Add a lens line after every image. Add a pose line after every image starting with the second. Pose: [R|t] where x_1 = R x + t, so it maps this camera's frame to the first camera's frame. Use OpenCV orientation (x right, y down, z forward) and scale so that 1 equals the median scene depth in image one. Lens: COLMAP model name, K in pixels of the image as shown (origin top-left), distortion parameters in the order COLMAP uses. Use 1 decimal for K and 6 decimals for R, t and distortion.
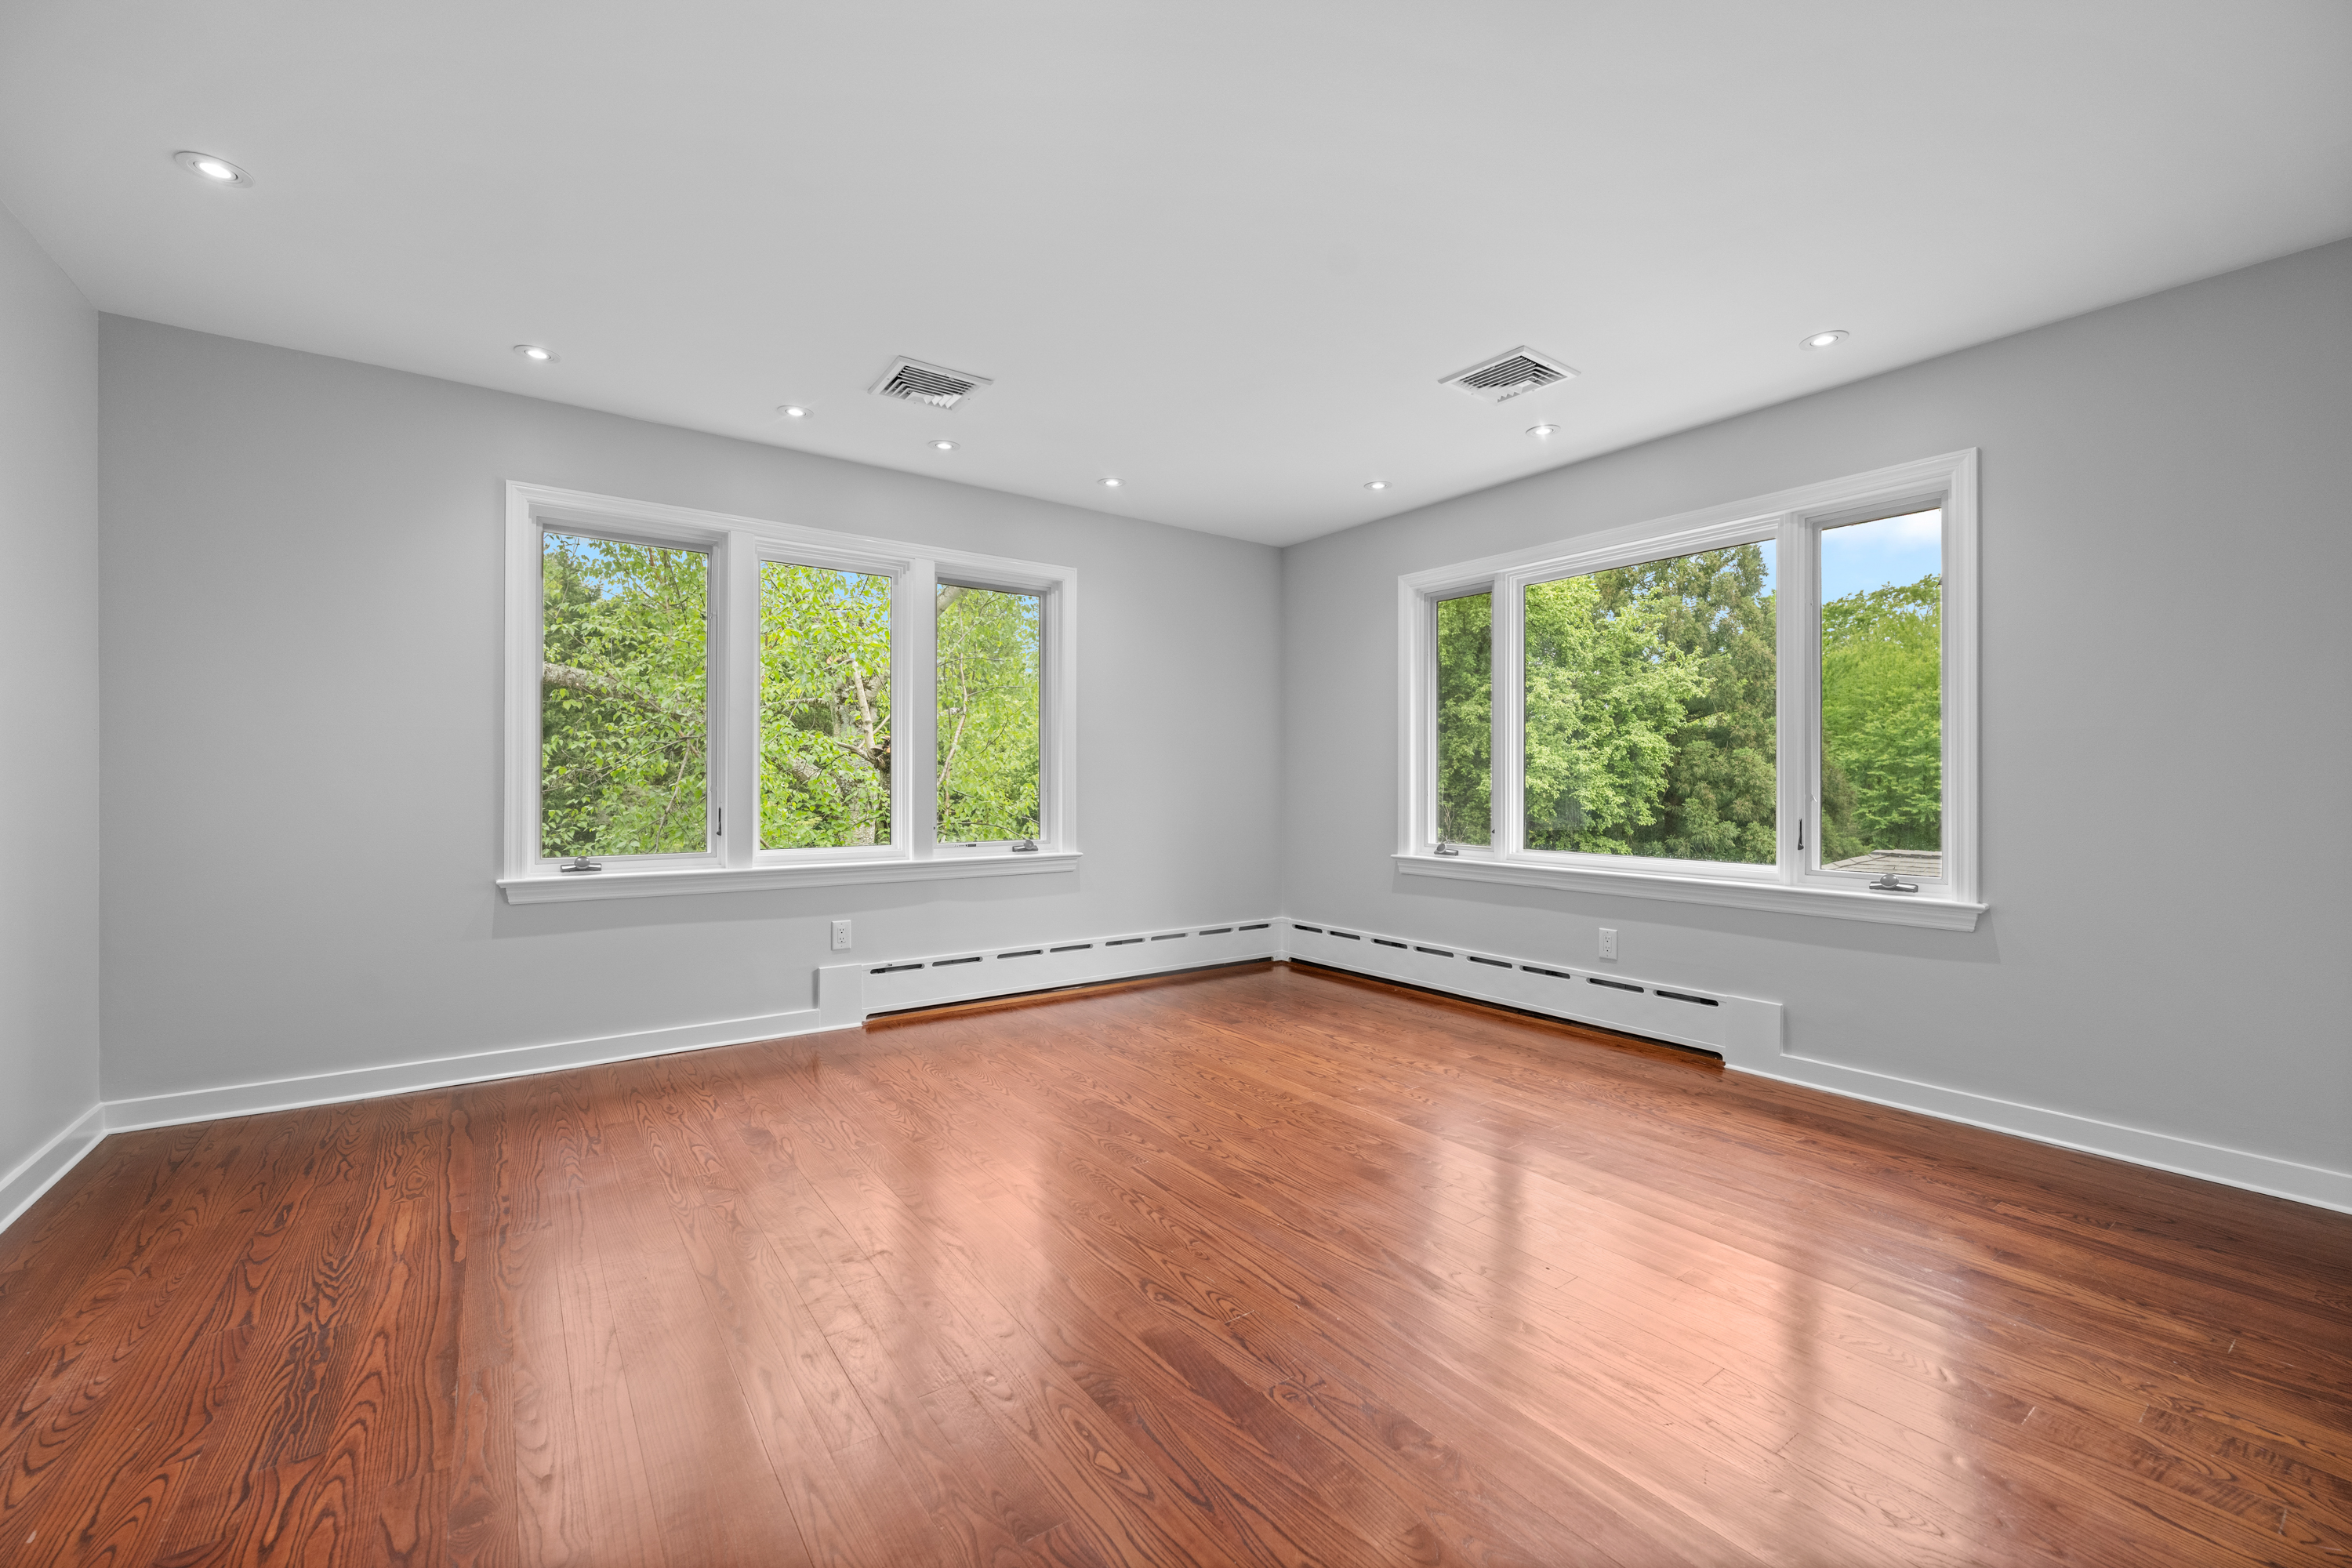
lens RADIAL K [[946.3, 0, 1160.3], [0, 946.3, 772.9], [0, 0, 1]] dist [-0.000860, 0.000043]
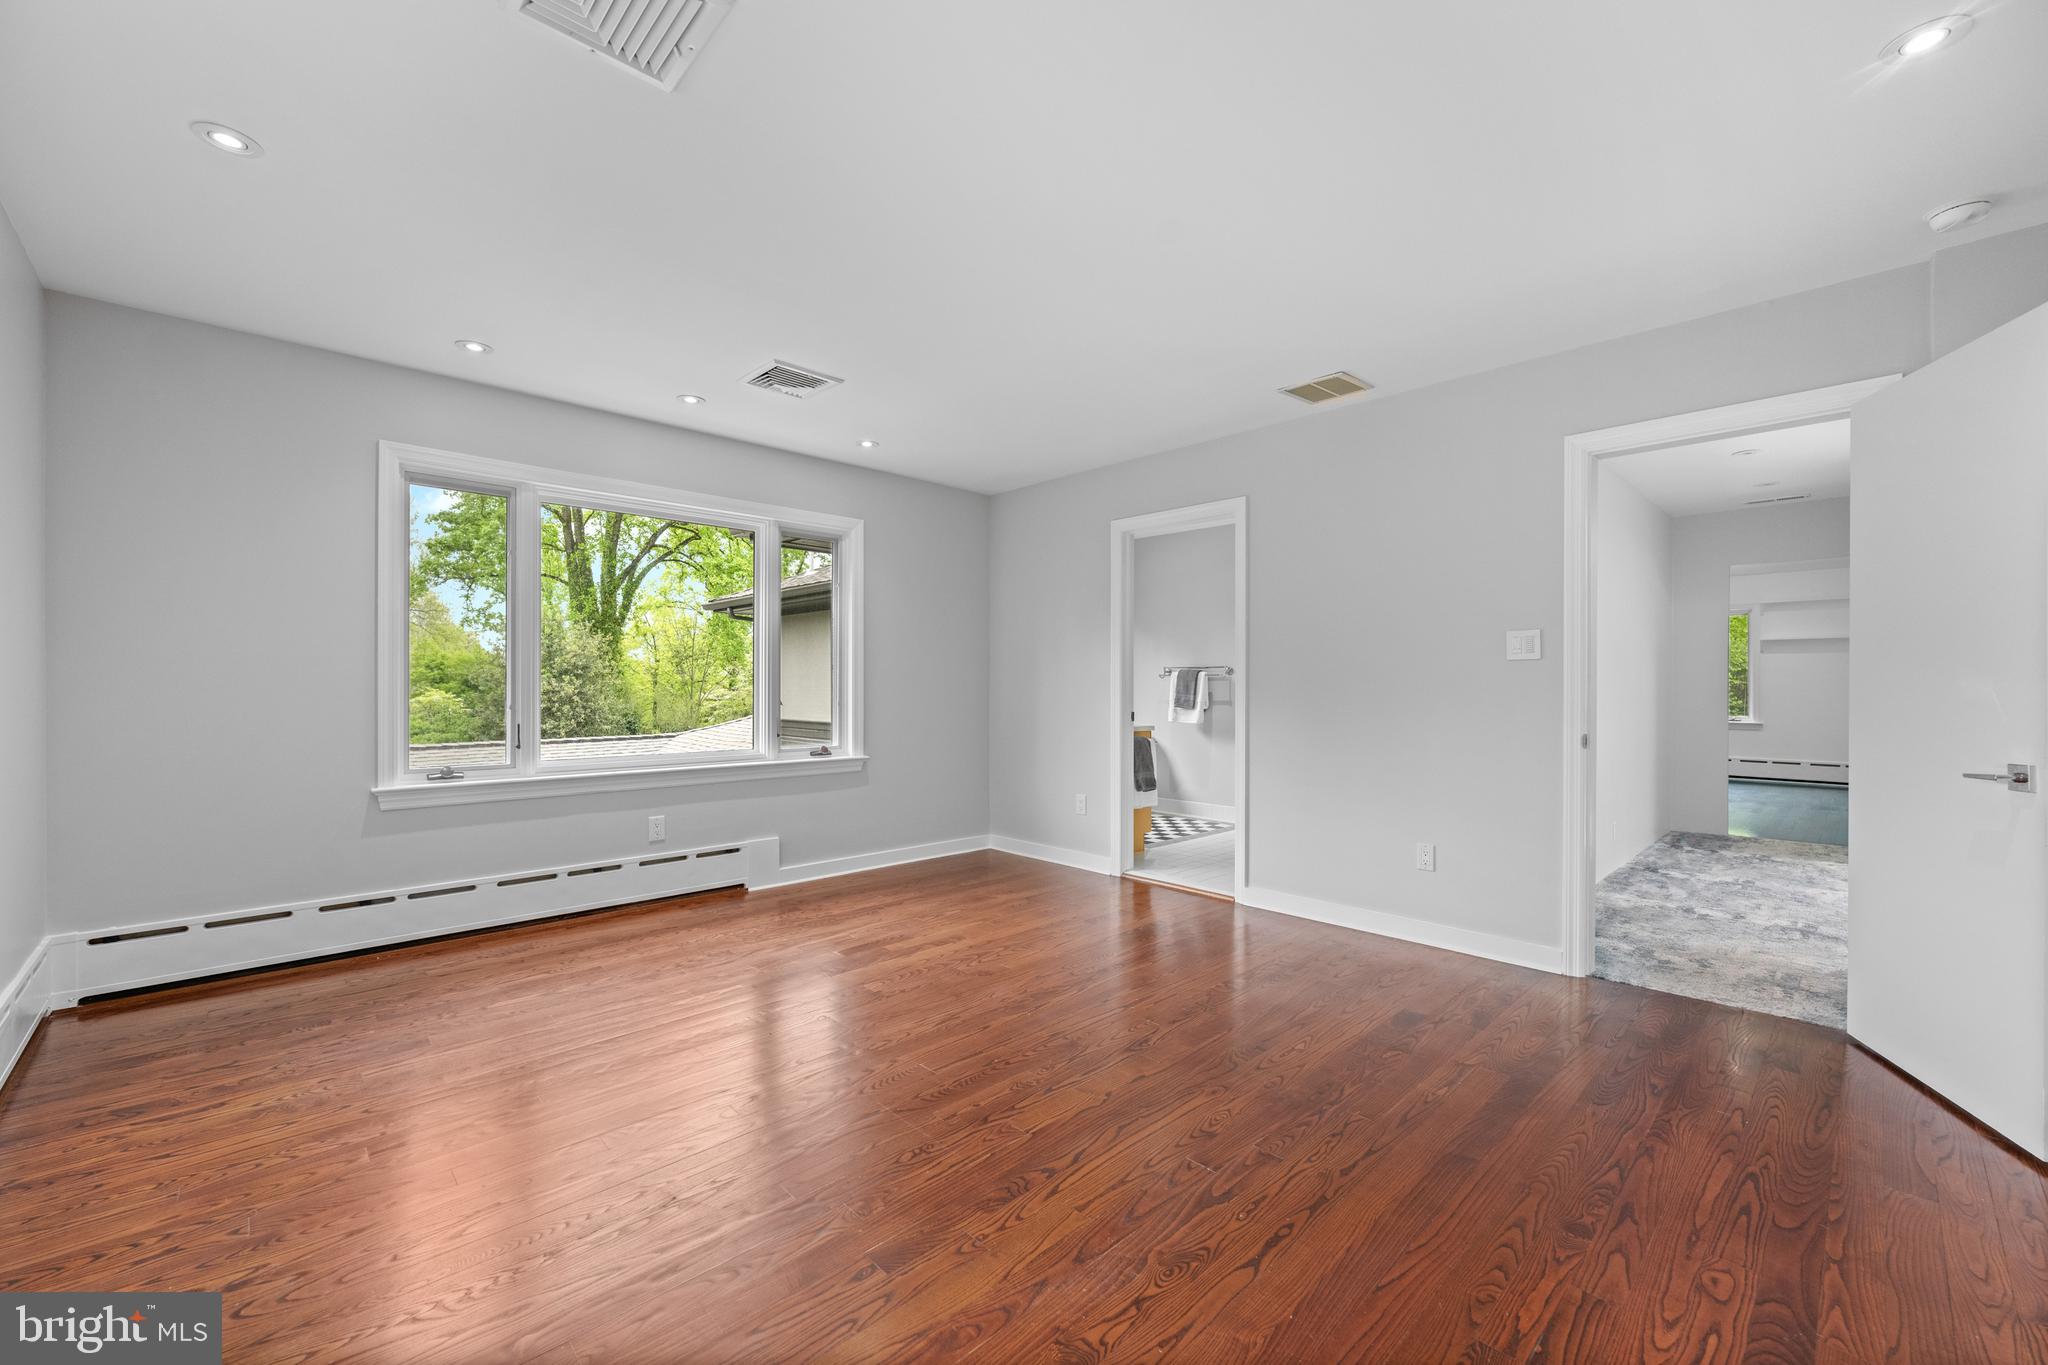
lens RADIAL K [[824.0, 0, 1011.0], [0, 824.0, 692.6], [0, 0, 1]] dist [-0.000860, 0.000043]
pose [[-0.145782, -0.012337, 0.989240, -0.867539], [-0.012671, 0.999864, 0.010602, -0.014628], [-0.989236, -0.010989, -0.145918, 0.966082]]
